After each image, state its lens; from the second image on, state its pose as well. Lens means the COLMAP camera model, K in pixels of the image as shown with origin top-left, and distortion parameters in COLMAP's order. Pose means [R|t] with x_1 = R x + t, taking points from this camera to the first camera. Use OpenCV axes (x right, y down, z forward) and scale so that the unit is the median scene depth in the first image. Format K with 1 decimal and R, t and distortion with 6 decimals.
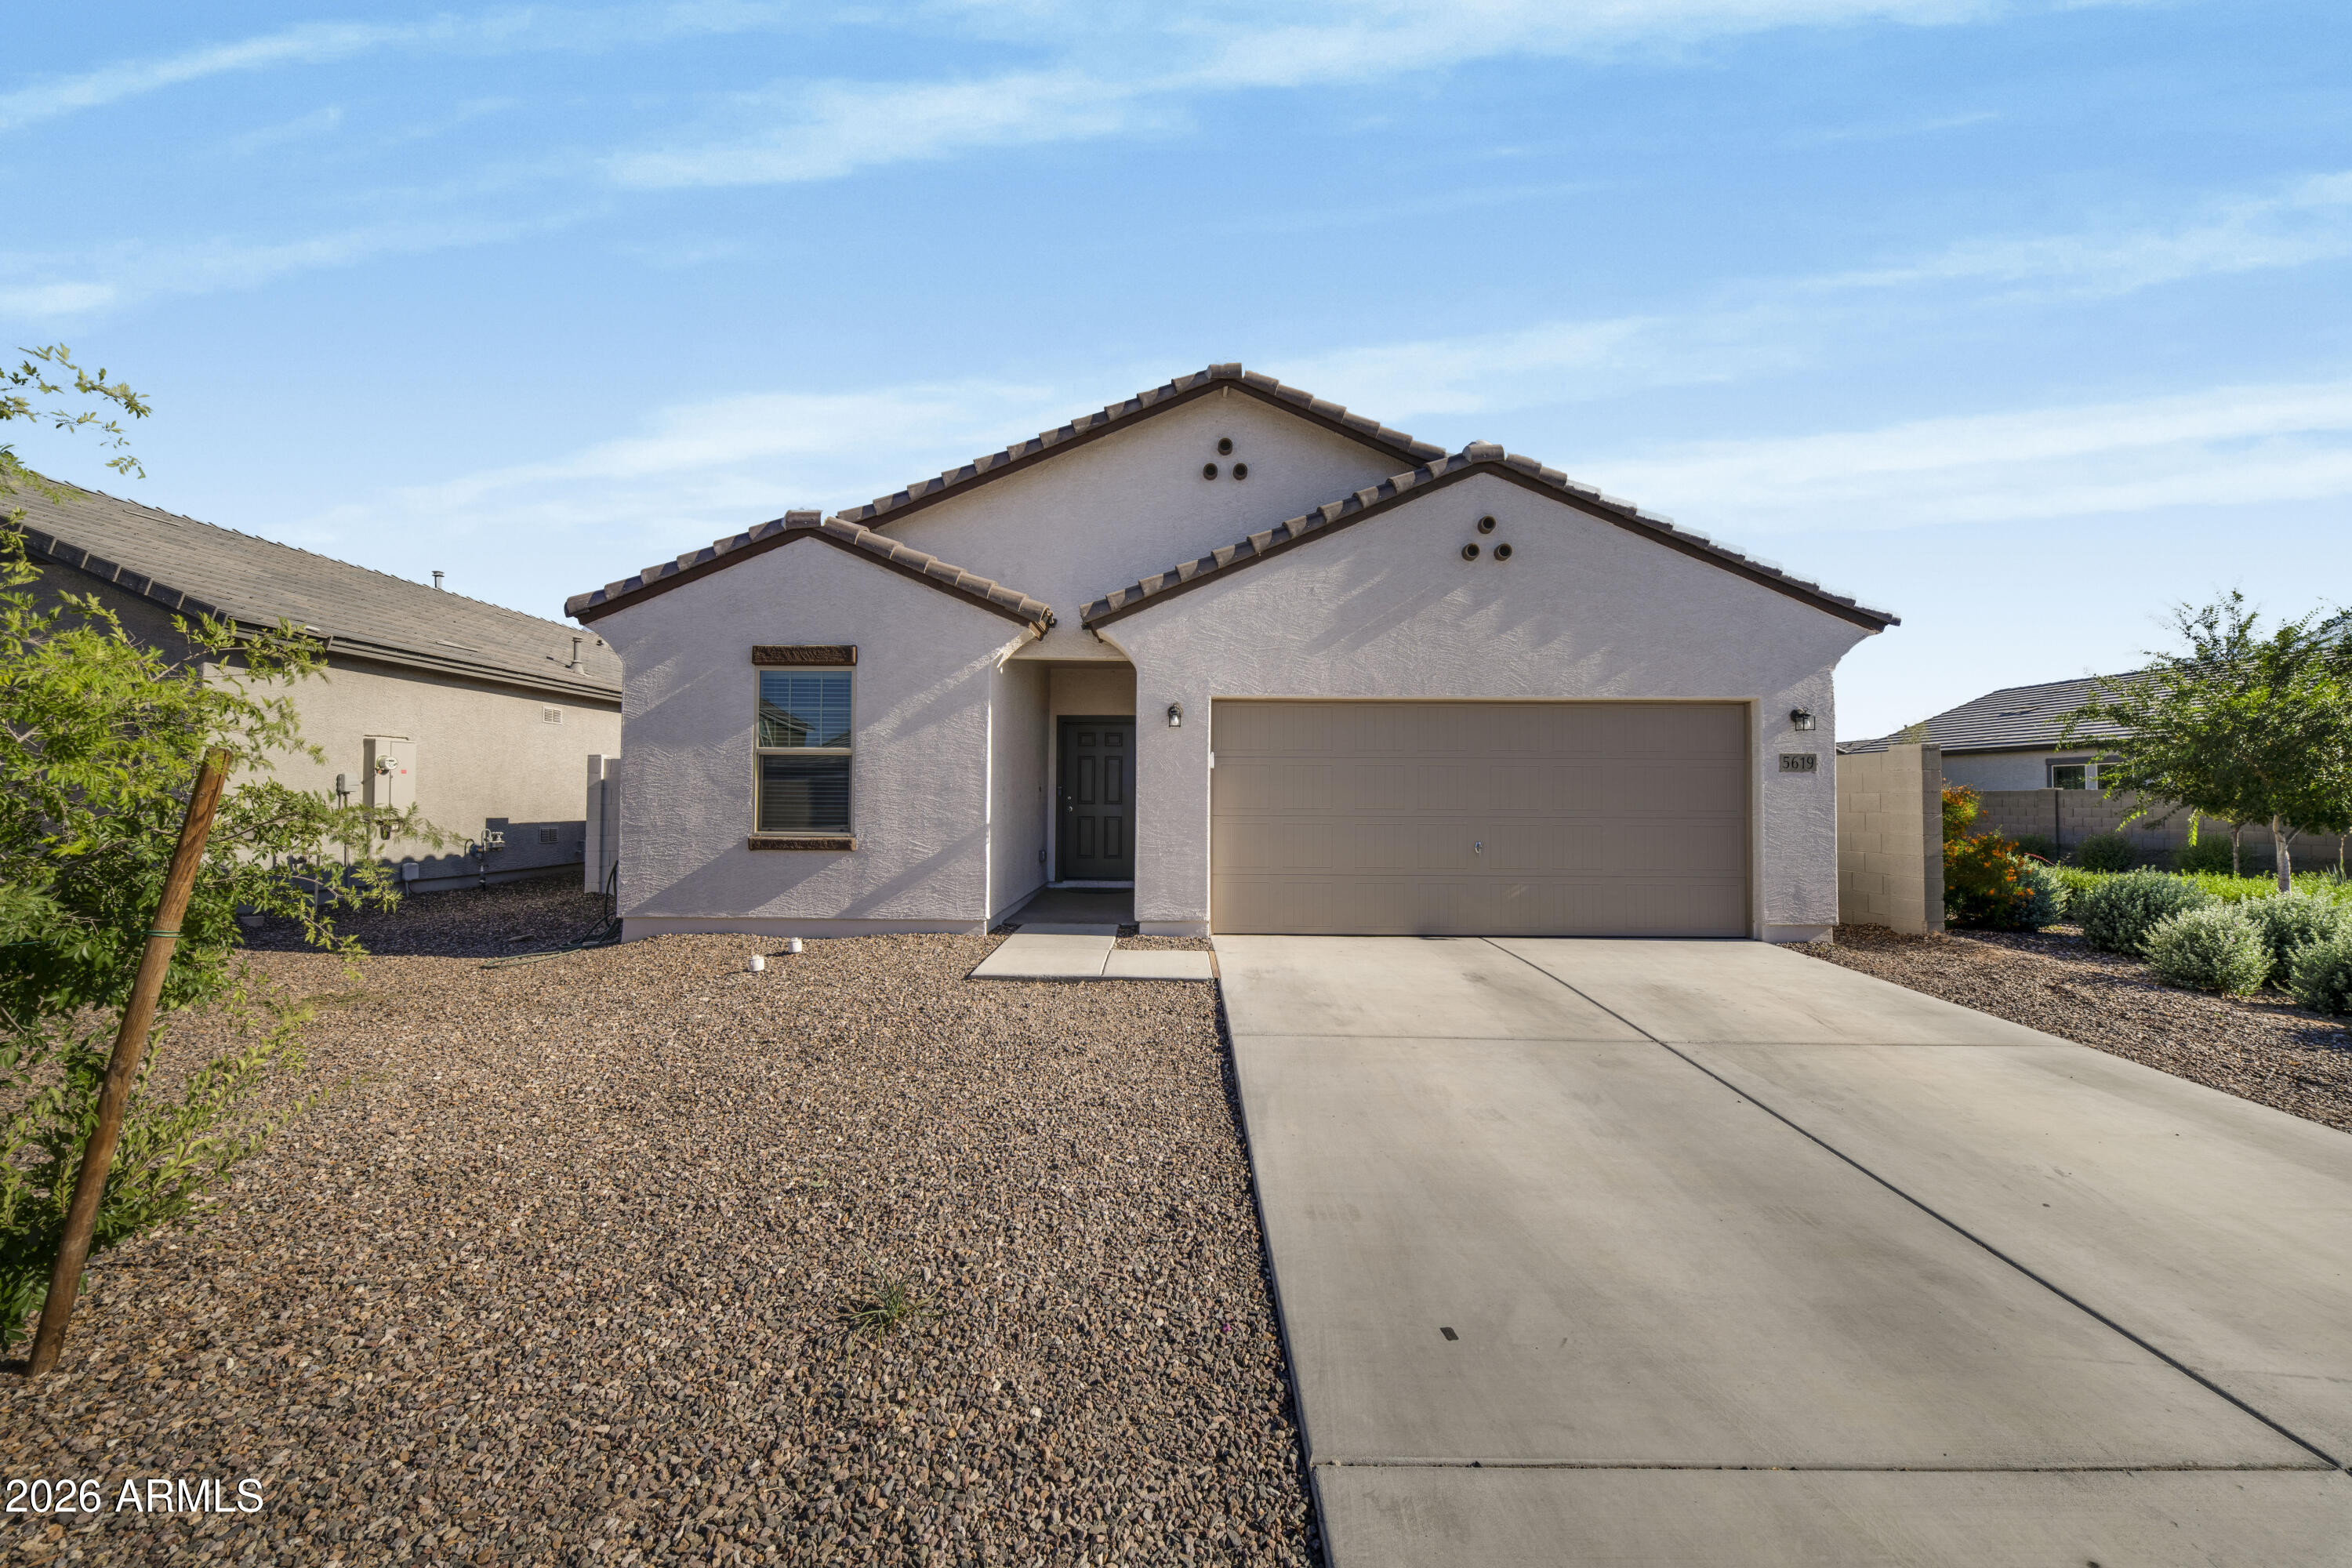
lens RADIAL K [[854.8, 0, 1181.8], [0, 854.8, 786.4], [0, 0, 1]] dist [0.014150, -0.010681]
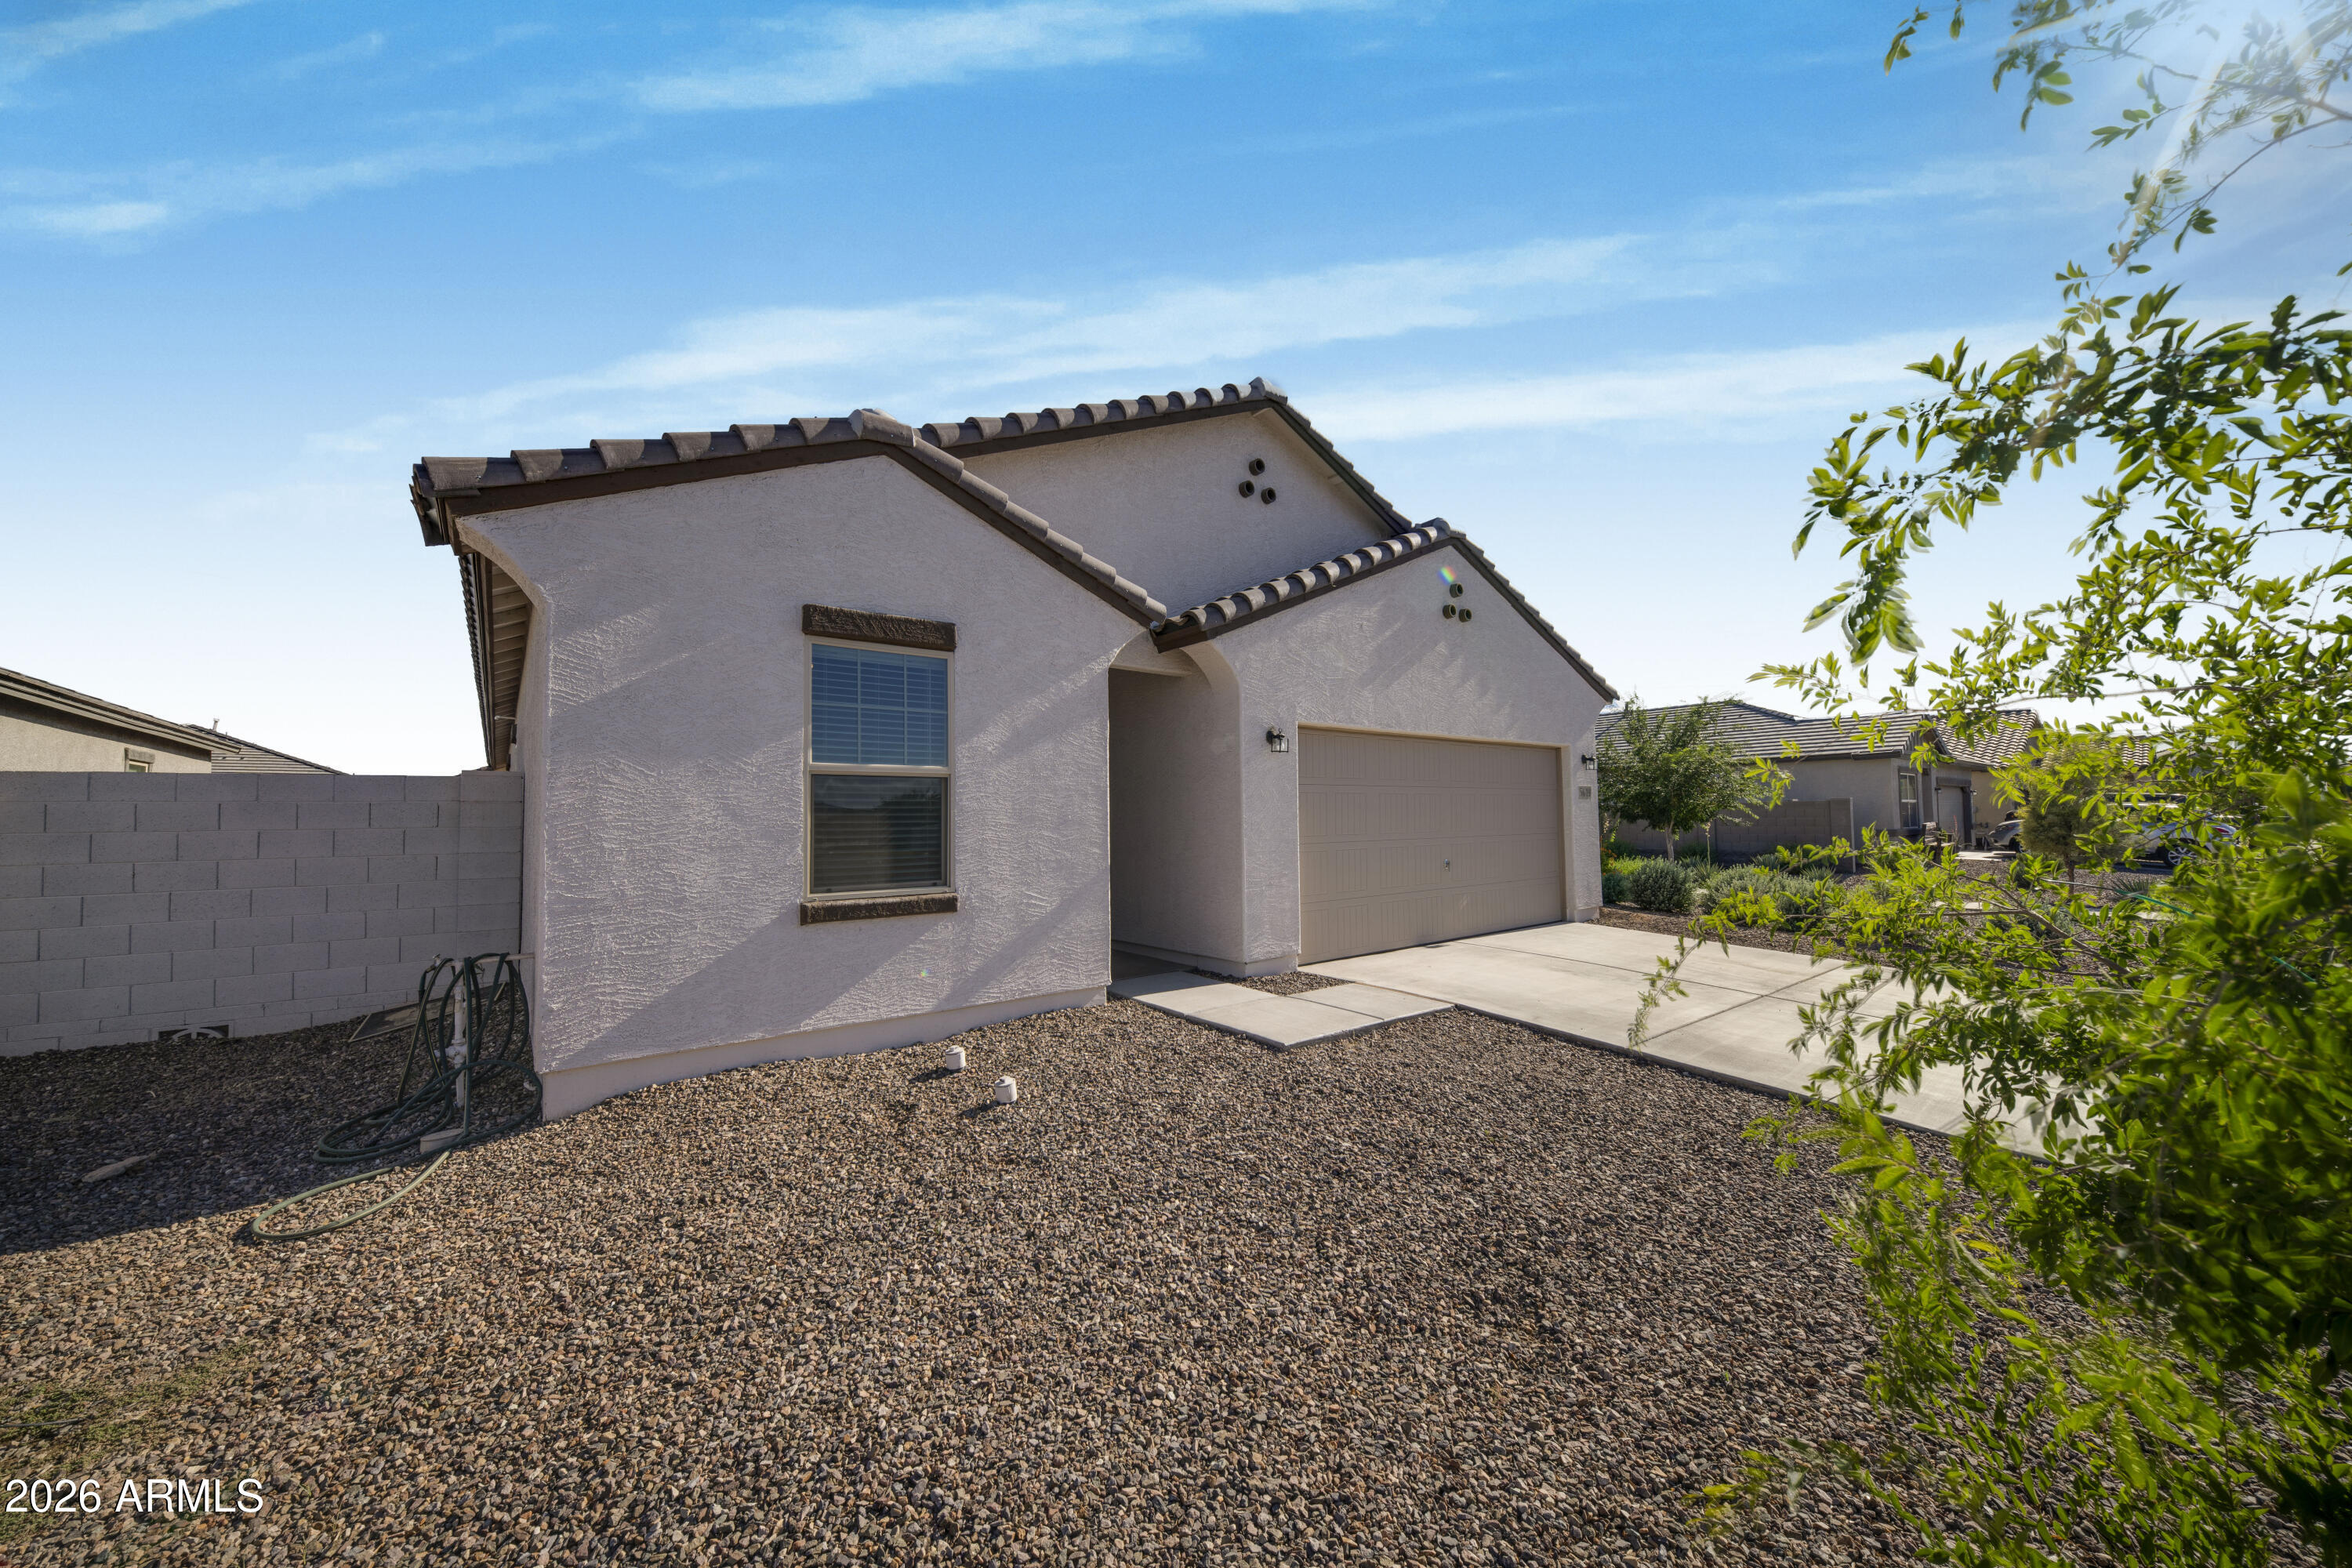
lens RADIAL K [[854.8, 0, 1181.8], [0, 854.8, 786.4], [0, 0, 1]] dist [0.014150, -0.010681]
pose [[0.773643, 0.008042, 0.633571, -0.685297], [0.007570, 0.999731, -0.021933, -0.011718], [-0.633577, 0.021764, 0.773374, 0.330199]]
